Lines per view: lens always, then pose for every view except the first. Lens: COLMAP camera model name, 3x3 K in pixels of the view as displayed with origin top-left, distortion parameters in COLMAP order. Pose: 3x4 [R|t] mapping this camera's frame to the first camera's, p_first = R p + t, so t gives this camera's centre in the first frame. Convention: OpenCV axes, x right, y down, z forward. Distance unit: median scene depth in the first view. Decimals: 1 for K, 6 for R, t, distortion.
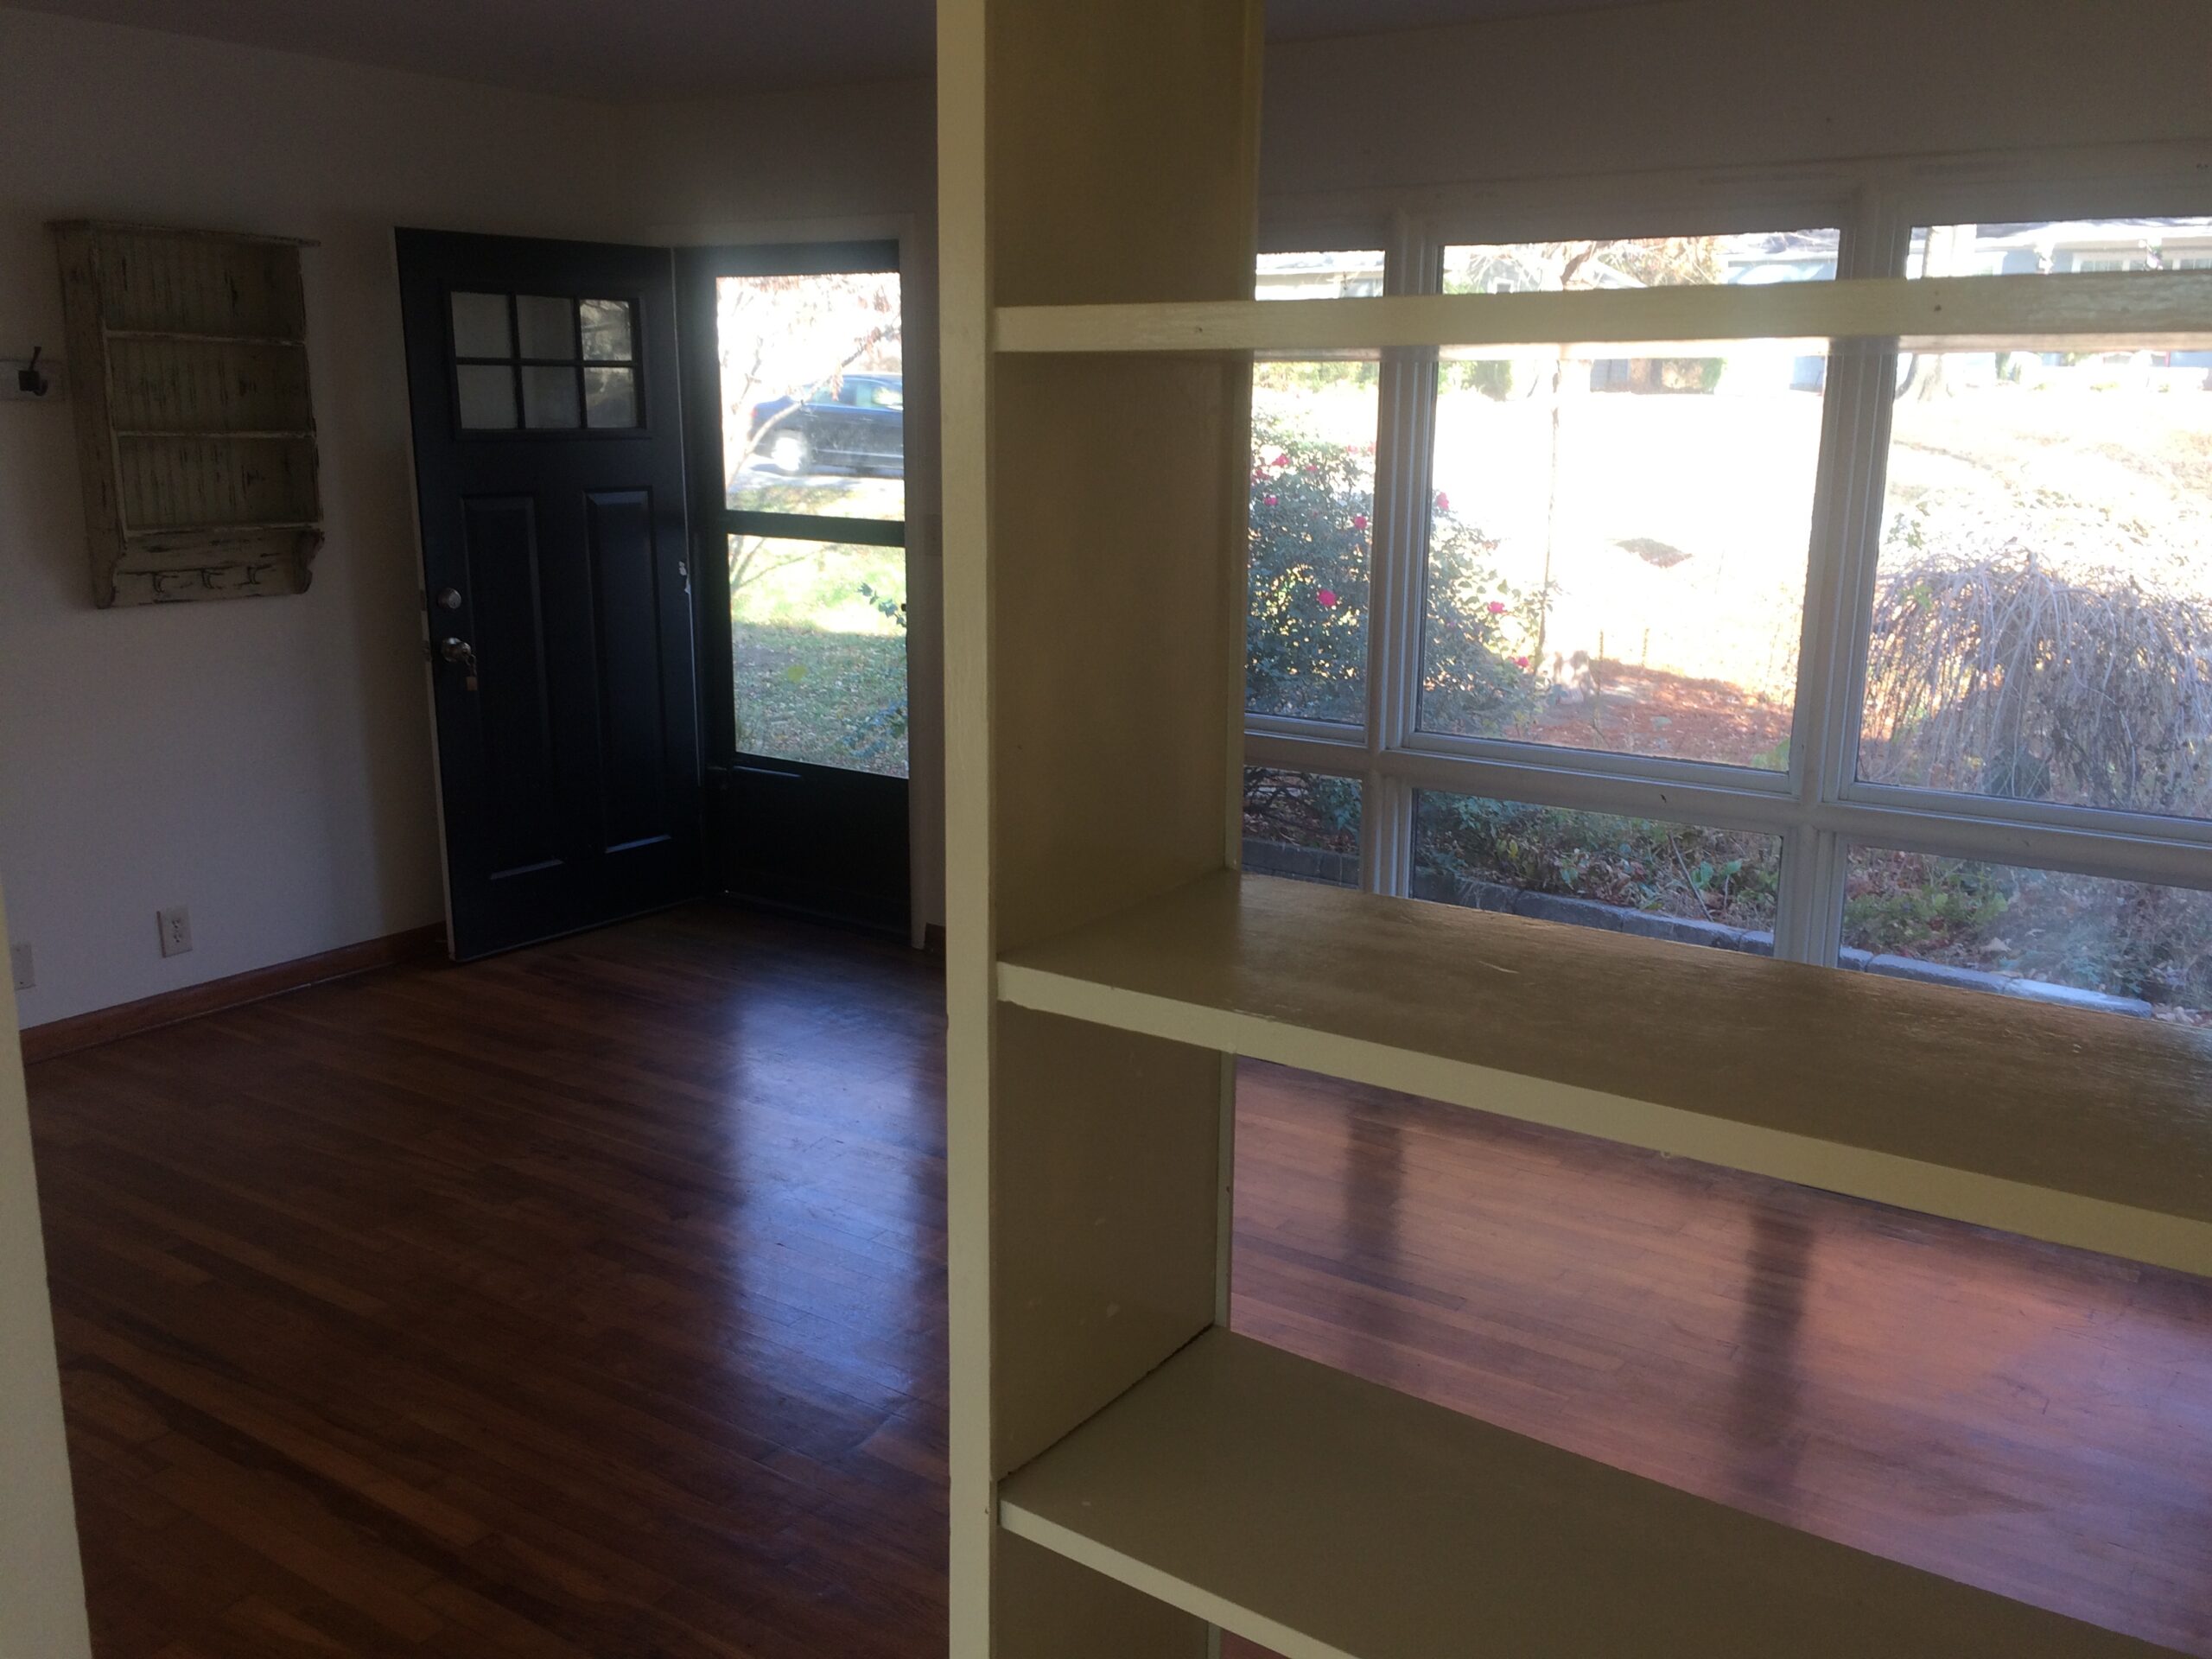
lens RADIAL K [[1879.8, 0, 1110.0], [0, 1879.8, 819.2], [0, 0, 1]] dist [0.114962, -0.165905]
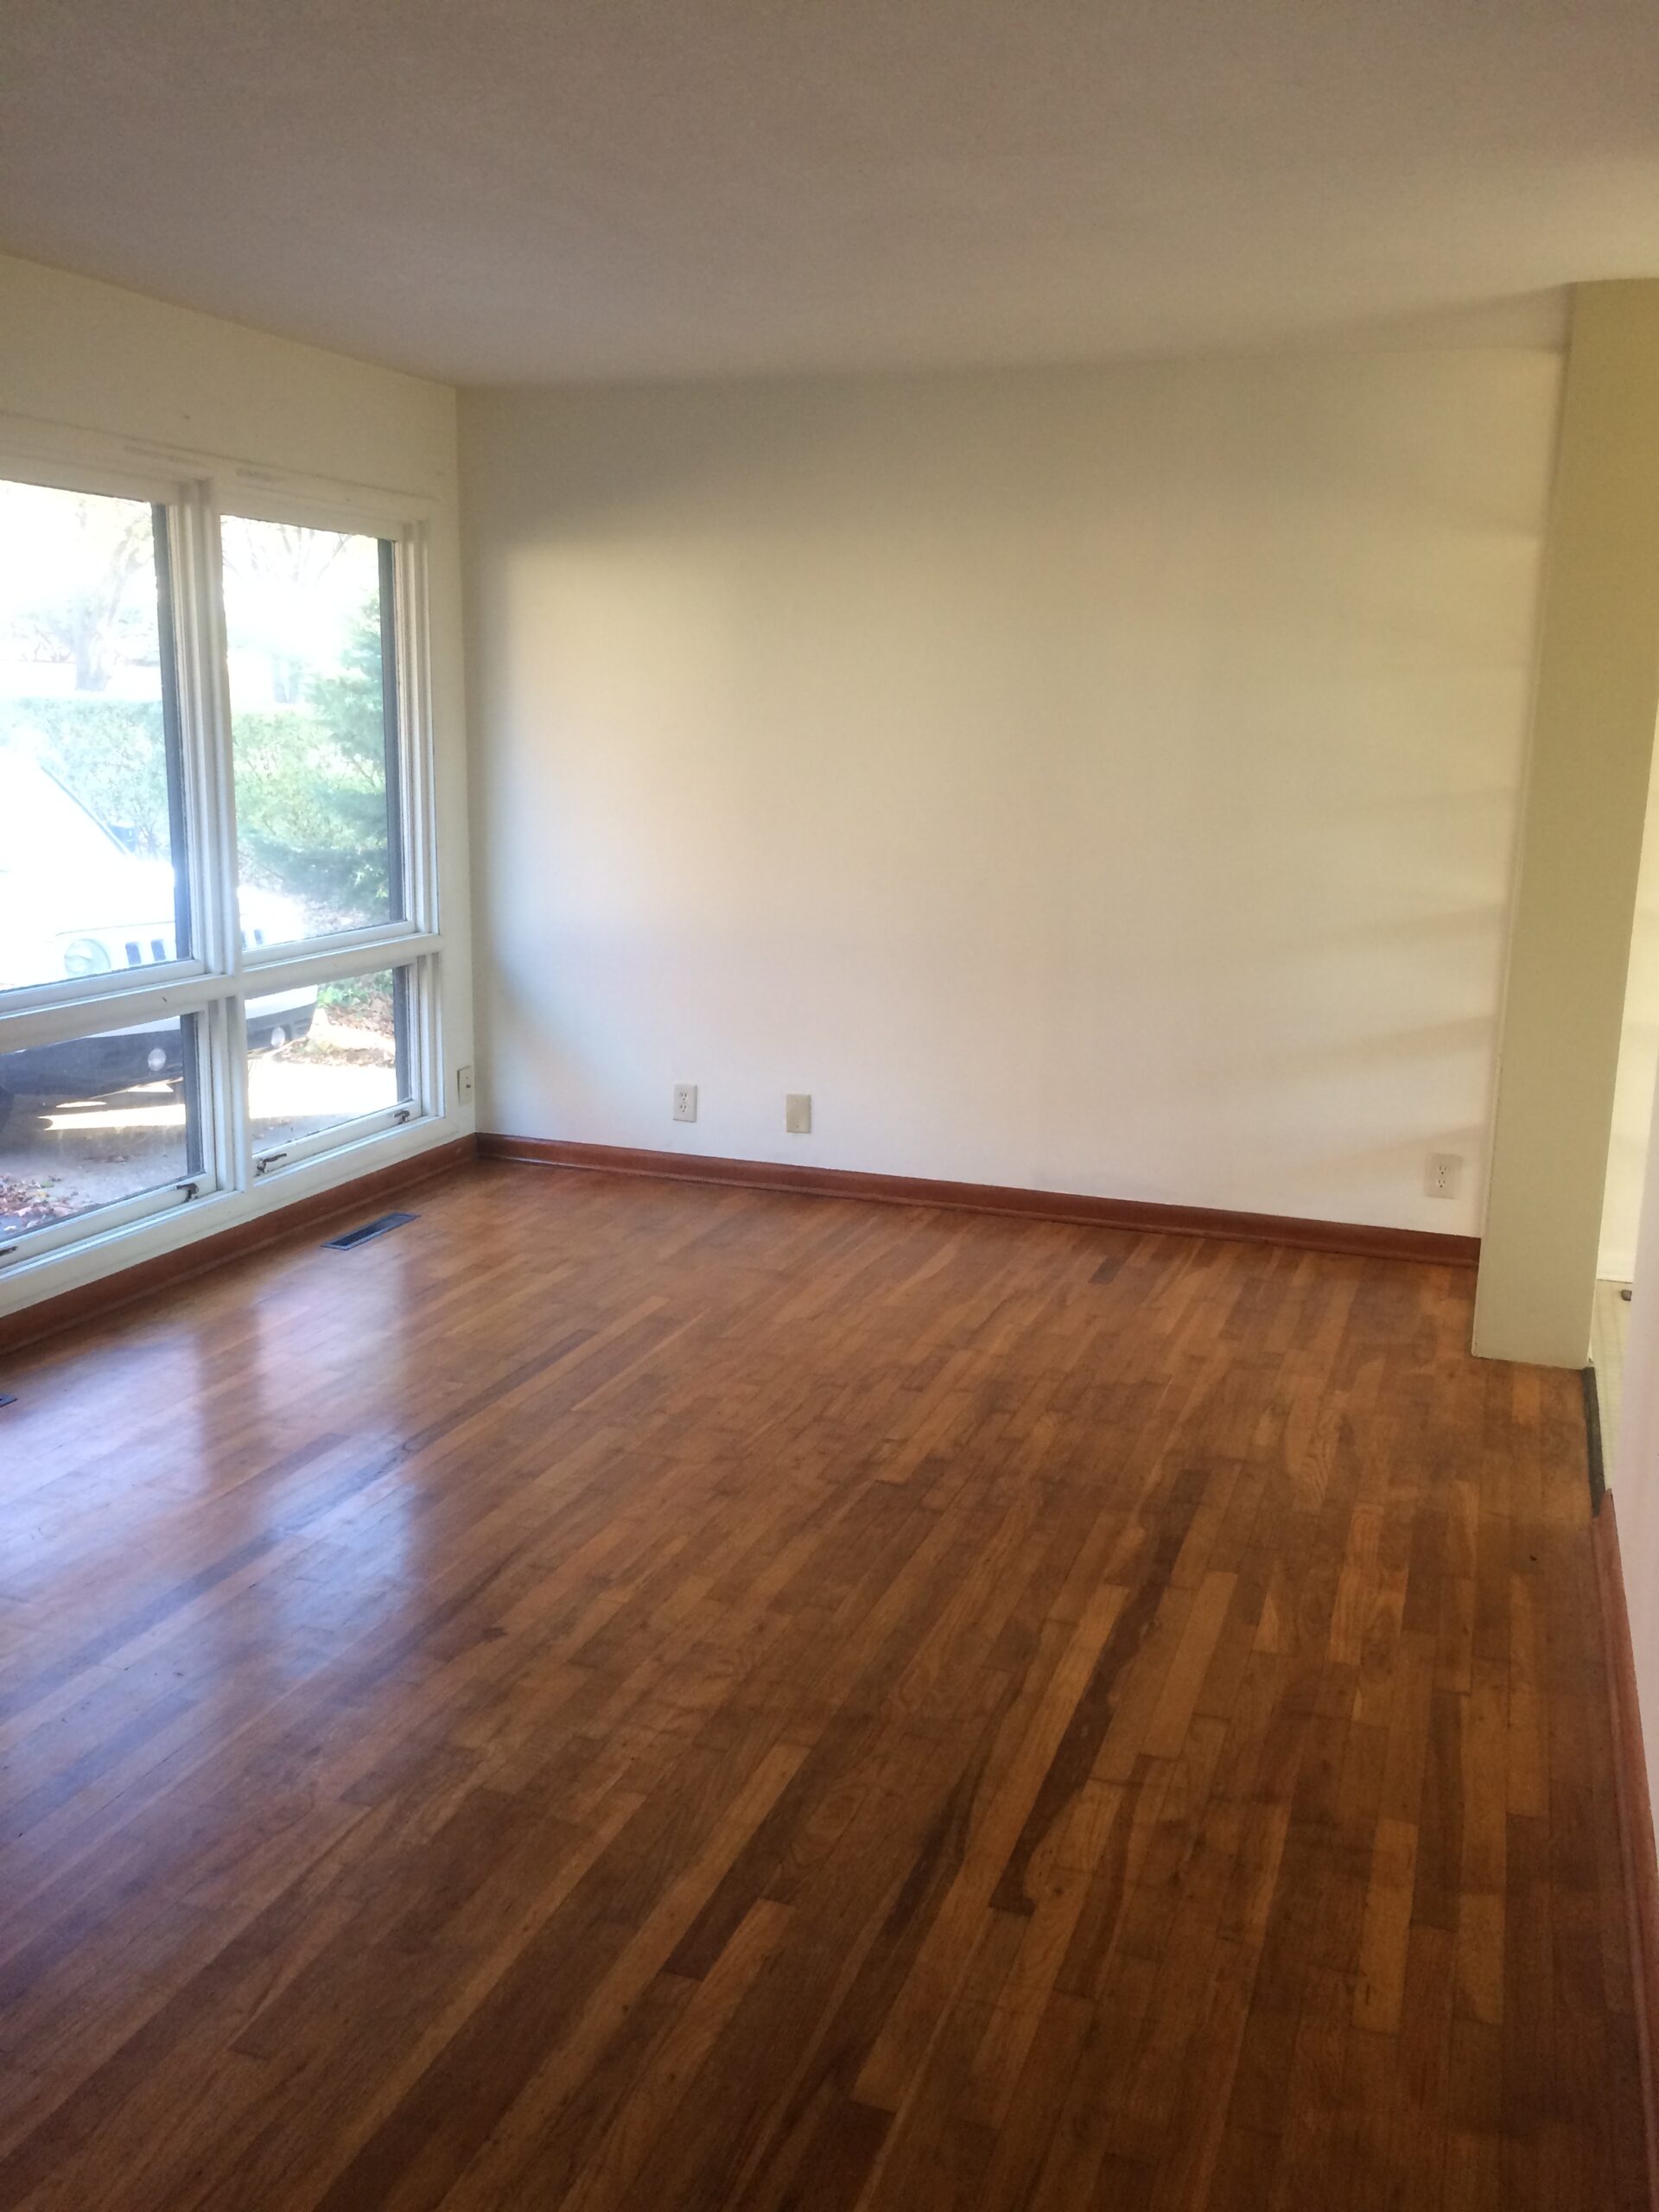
lens RADIAL K [[1879.8, 0, 829.5], [0, 1879.8, 1106.0], [0, 0, 1]] dist [0.114962, -0.165905]
pose [[-0.246296, -0.208346, 0.946536, -1.288646], [0.197103, 0.945445, 0.259393, -0.246238], [-0.948941, 0.250453, -0.191794, 1.256032]]
